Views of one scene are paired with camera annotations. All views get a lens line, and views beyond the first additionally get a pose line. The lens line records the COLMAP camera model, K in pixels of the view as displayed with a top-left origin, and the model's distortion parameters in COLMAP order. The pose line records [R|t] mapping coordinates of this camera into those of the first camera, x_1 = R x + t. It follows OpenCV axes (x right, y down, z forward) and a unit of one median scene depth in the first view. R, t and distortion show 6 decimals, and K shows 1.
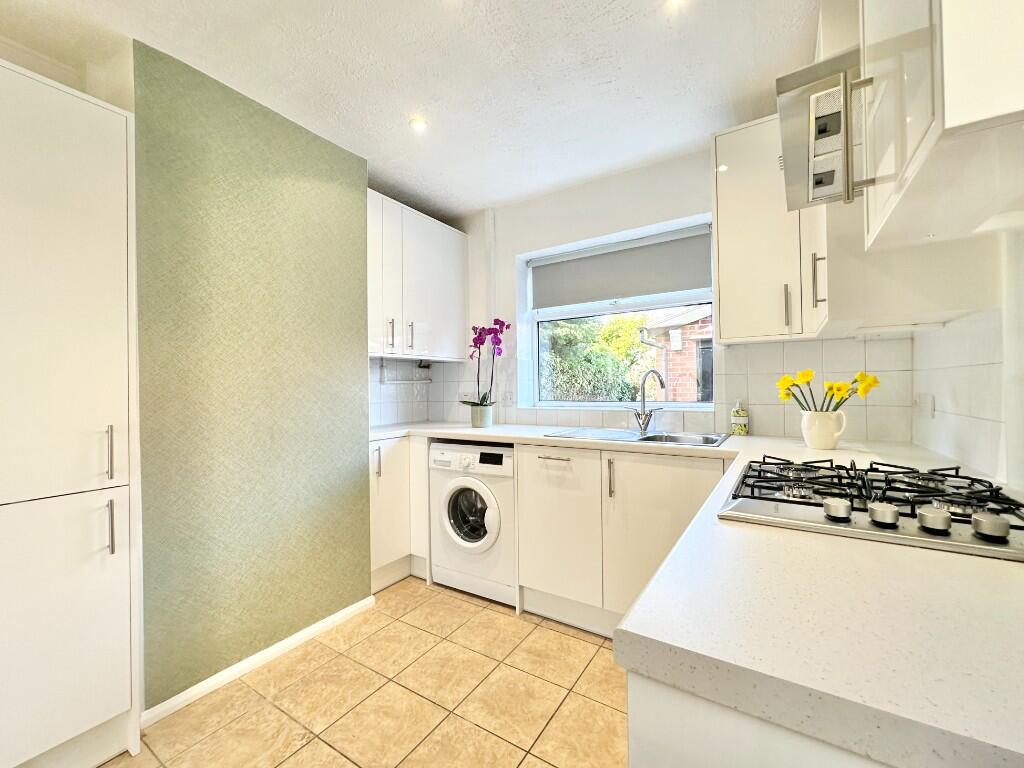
lens RADIAL K [[420.0, 0, 507.5], [0, 420.0, 383.7], [0, 0, 1]] dist [-0.000941, 0.000124]
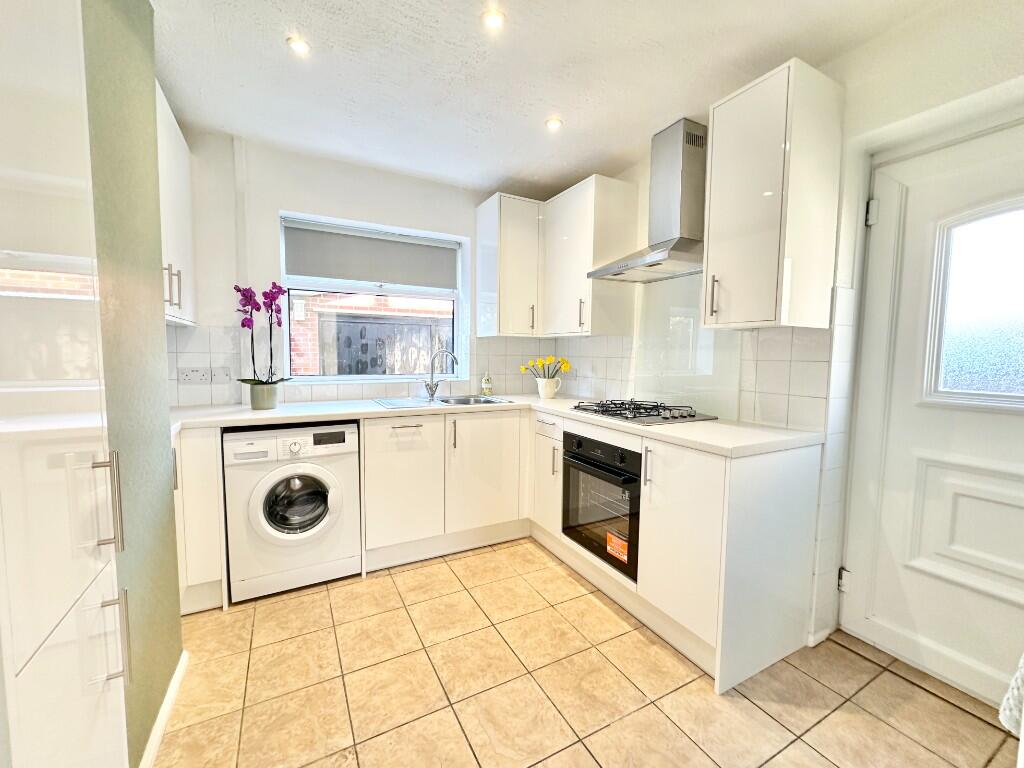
lens RADIAL K [[420.0, 0, 507.5], [0, 420.0, 383.7], [0, 0, 1]] dist [-0.000941, 0.000124]
pose [[0.484069, -0.045405, 0.873851, -0.702720], [-0.025399, 0.997503, 0.065900, -0.020587], [-0.874661, -0.054095, 0.481707, 0.195297]]
